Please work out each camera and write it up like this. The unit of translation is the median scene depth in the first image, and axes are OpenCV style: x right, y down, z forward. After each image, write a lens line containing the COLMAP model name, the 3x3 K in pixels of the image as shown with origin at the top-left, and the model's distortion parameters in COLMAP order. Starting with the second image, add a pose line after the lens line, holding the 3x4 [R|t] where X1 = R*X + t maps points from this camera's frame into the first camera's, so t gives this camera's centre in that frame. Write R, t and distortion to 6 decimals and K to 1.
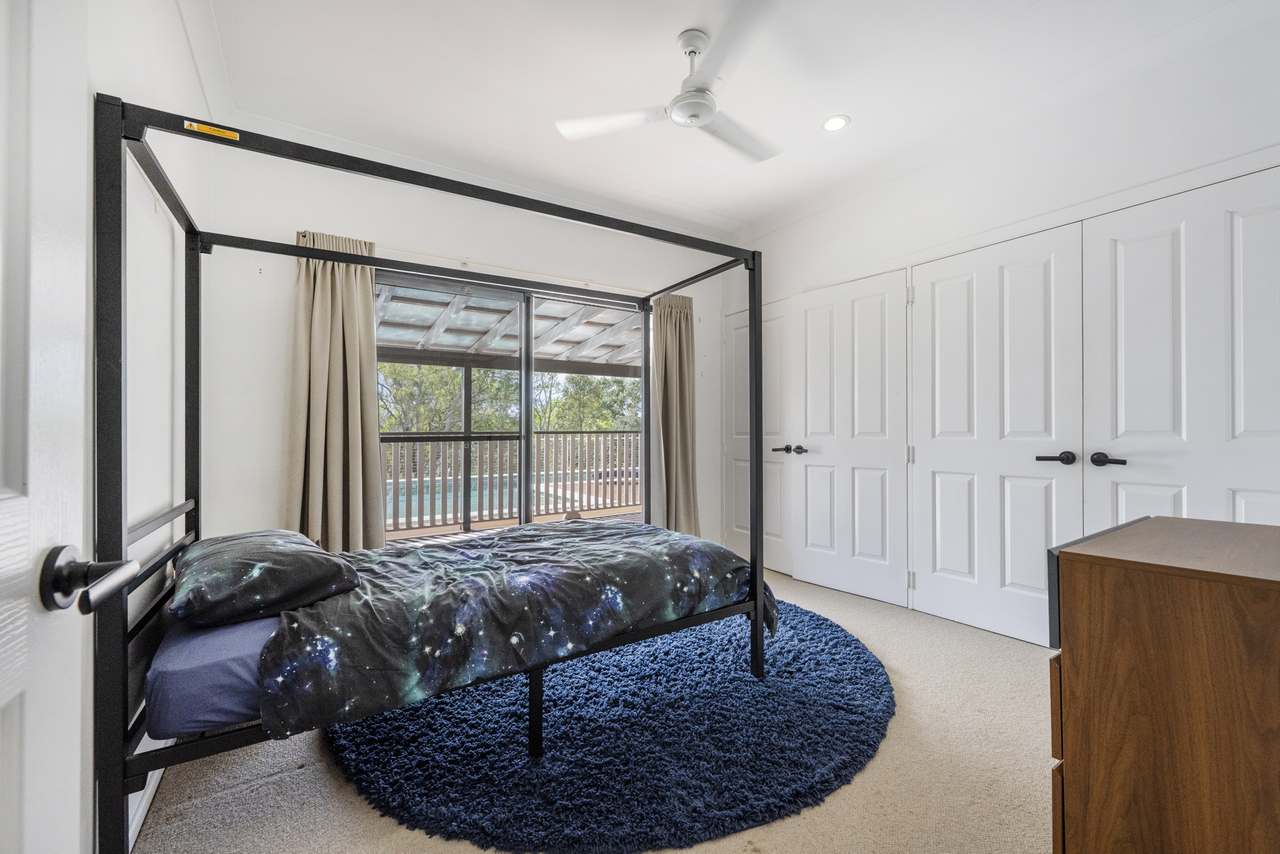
lens RADIAL K [[520.2, 0, 640.0], [0, 520.2, 427.0], [0, 0, 1]] dist [0.000251, 0.000027]
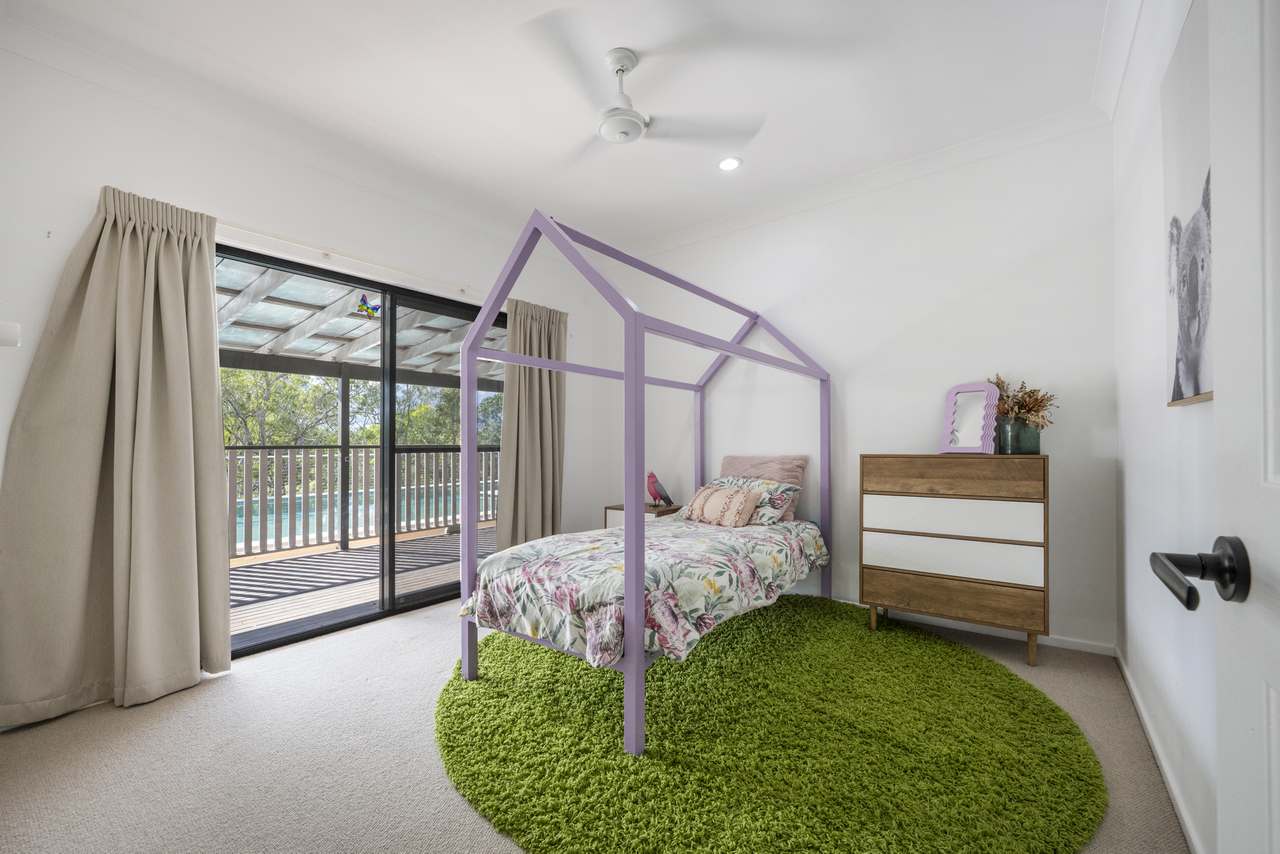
lens RADIAL K [[520.2, 0, 640.0], [0, 520.2, 427.0], [0, 0, 1]] dist [0.000251, 0.000027]
pose [[0.950104, 0.009947, 0.311776, -0.104204], [-0.001684, 0.999640, -0.026759, 0.000470], [-0.311930, 0.024899, 0.949779, -0.069313]]
